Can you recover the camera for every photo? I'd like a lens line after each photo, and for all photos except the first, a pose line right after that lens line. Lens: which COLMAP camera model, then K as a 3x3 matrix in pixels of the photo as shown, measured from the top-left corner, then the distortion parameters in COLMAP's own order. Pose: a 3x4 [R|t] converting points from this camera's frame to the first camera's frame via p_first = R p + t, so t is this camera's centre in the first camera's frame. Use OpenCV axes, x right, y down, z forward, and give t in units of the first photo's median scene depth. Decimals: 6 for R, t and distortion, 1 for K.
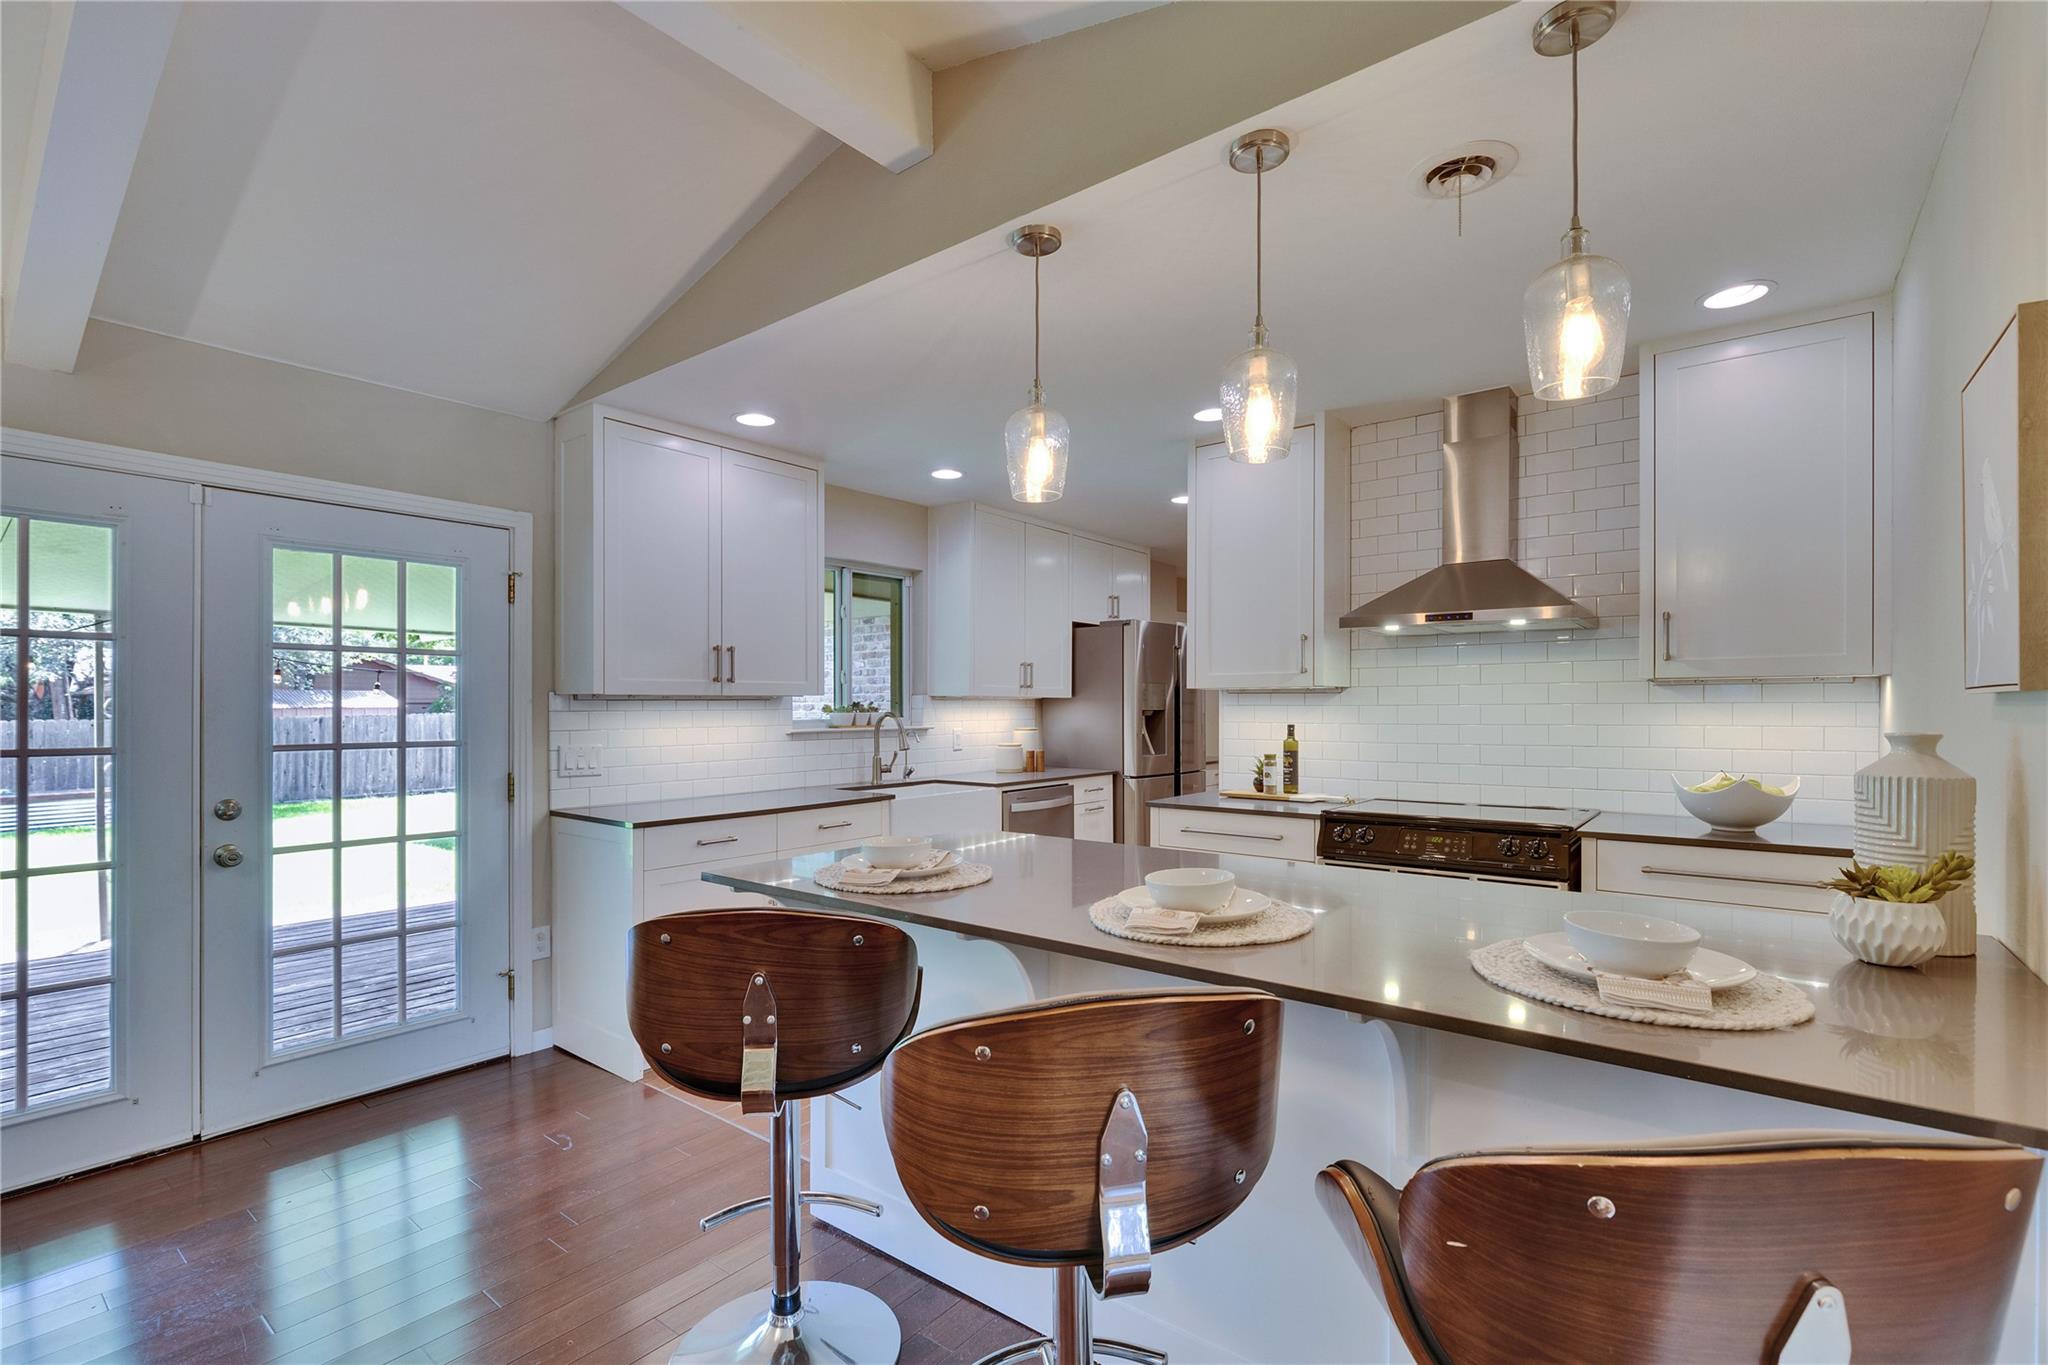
lens RADIAL K [[922.5, 0, 1024.5], [0, 922.5, 701.7], [0, 0, 1]] dist [0.001230, 0.000497]
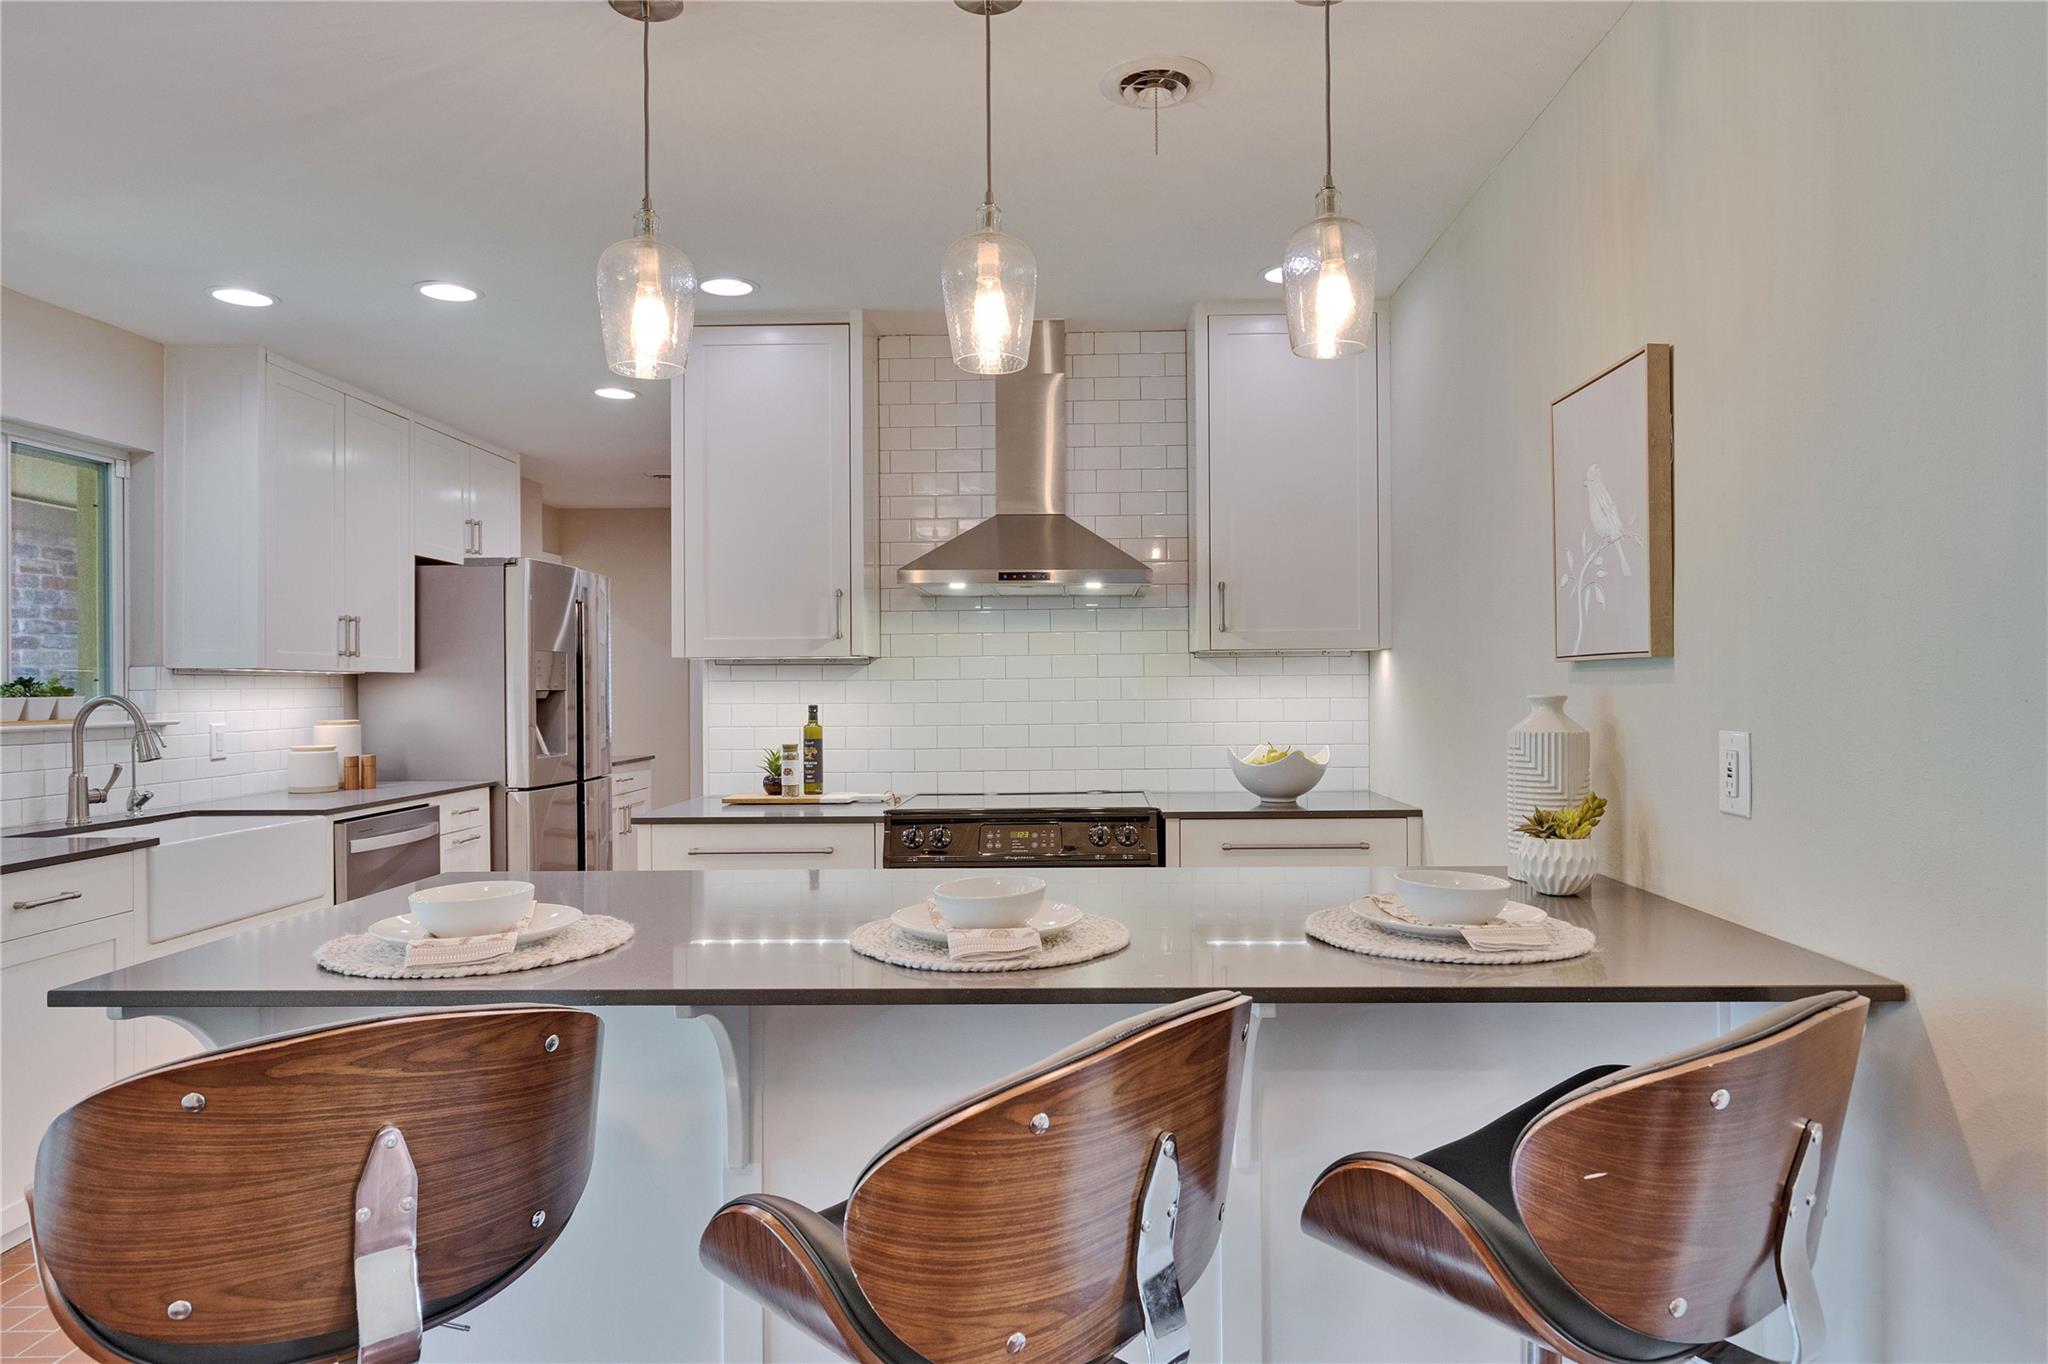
lens RADIAL K [[1244.0, 0, 1025.0], [0, 1244.0, 677.5], [0, 0, 1]] dist [0.007210, -0.001726]
pose [[0.798286, 0.000148, 0.602278, -0.213408], [0.003241, 0.999984, -0.004541, 0.007287], [-0.602270, 0.005577, 0.798273, 0.062784]]
